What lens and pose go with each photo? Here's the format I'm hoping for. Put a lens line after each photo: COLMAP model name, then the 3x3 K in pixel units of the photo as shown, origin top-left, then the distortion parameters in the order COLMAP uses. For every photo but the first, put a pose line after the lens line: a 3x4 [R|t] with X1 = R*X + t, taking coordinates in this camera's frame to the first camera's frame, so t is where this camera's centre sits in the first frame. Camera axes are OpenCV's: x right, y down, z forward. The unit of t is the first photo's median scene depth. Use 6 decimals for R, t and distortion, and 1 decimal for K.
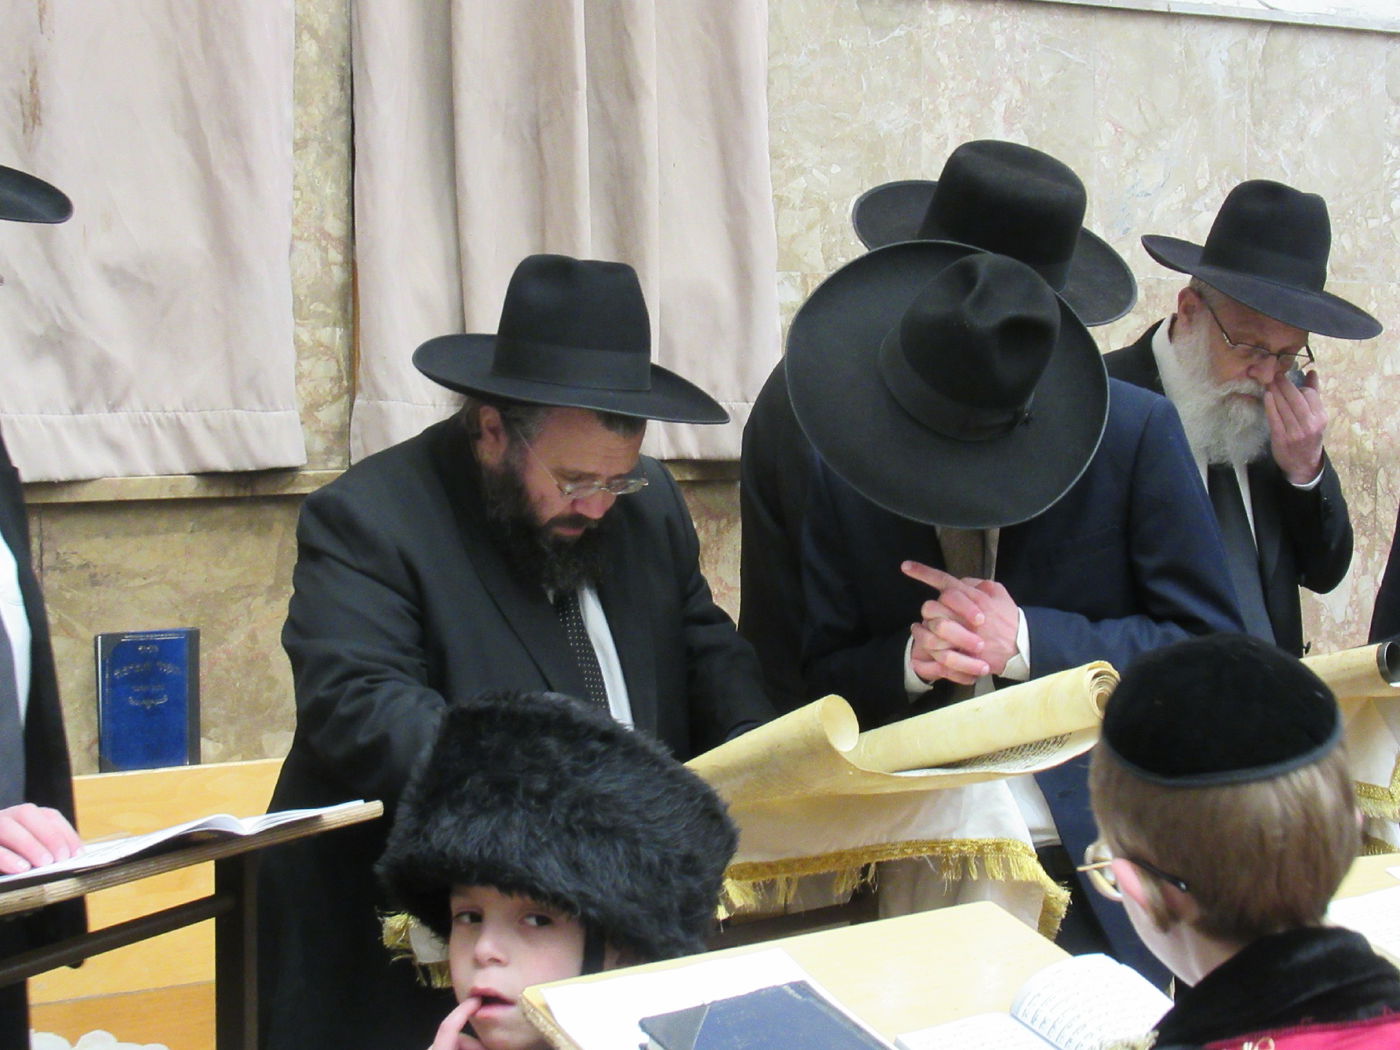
lens RADIAL K [[2518.9, 0, 707.3], [0, 2518.9, 527.6], [0, 0, 1]] dist [0.004985, 0.000000]
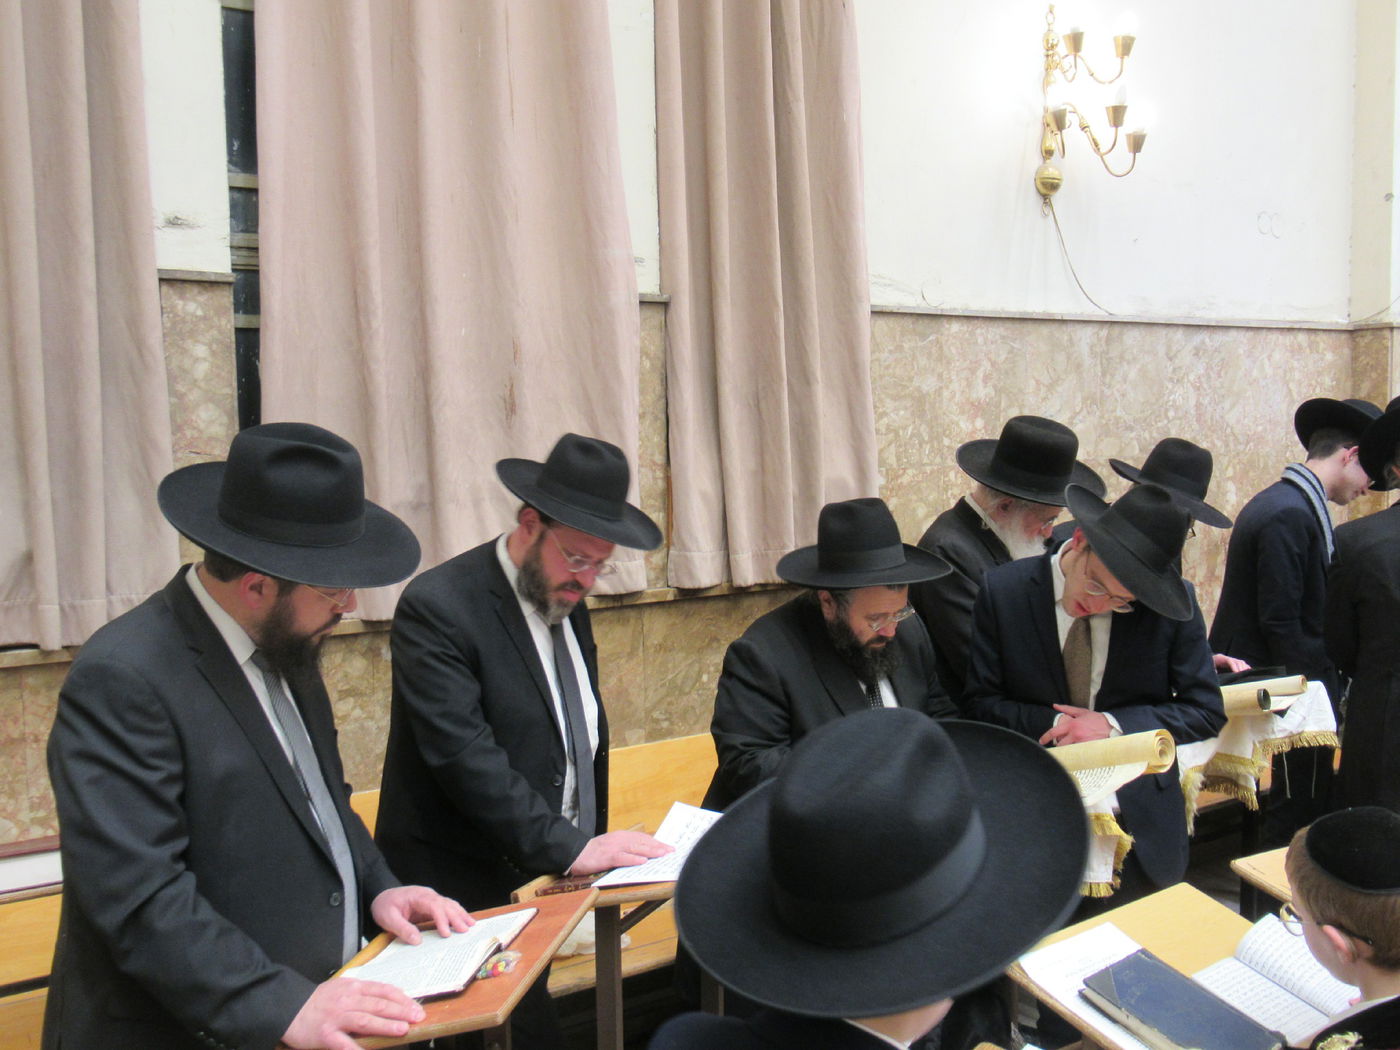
lens RADIAL K [[1388.0, 0, 697.6], [0, 1388.0, 523.6], [0, 0, 1]] dist [-0.008637, 0.000000]
pose [[0.998840, -0.019334, 0.044096, -0.149366], [0.019076, 0.999798, 0.006274, -0.069664], [-0.044208, -0.005426, 0.999008, -0.024383]]
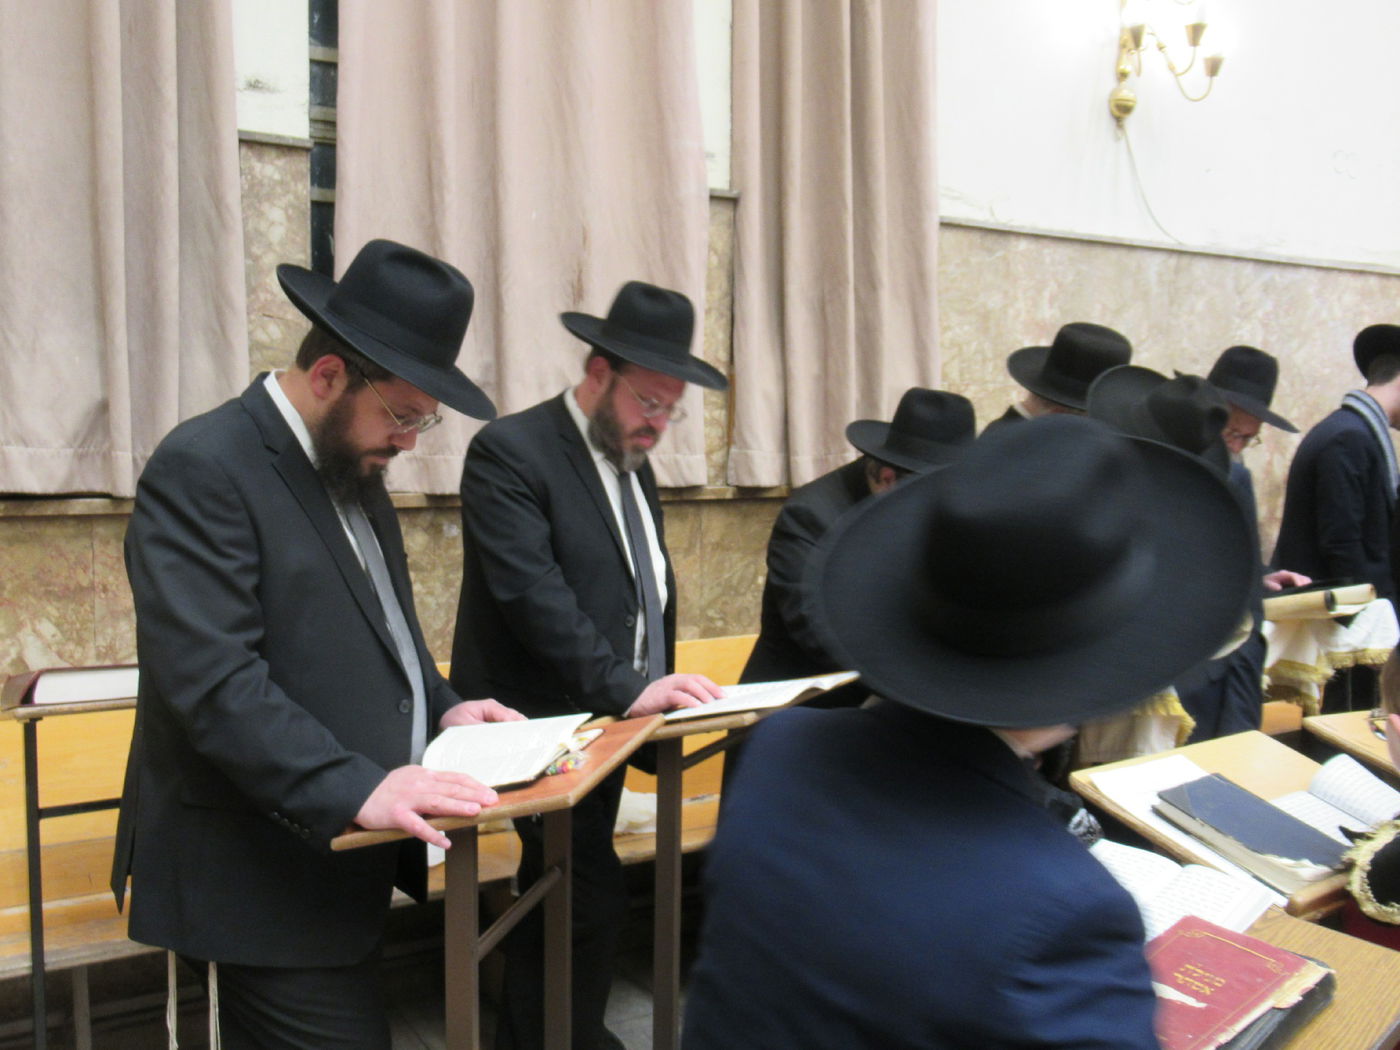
lens RADIAL K [[1388.0, 0, 694.4], [0, 1388.0, 525.1], [0, 0, 1]] dist [-0.008637, 0.000000]
pose [[0.999795, 0.015160, 0.013436, -0.163168], [-0.015351, 0.999781, 0.014239, -0.007879], [-0.013217, -0.014442, 0.999808, -0.023952]]
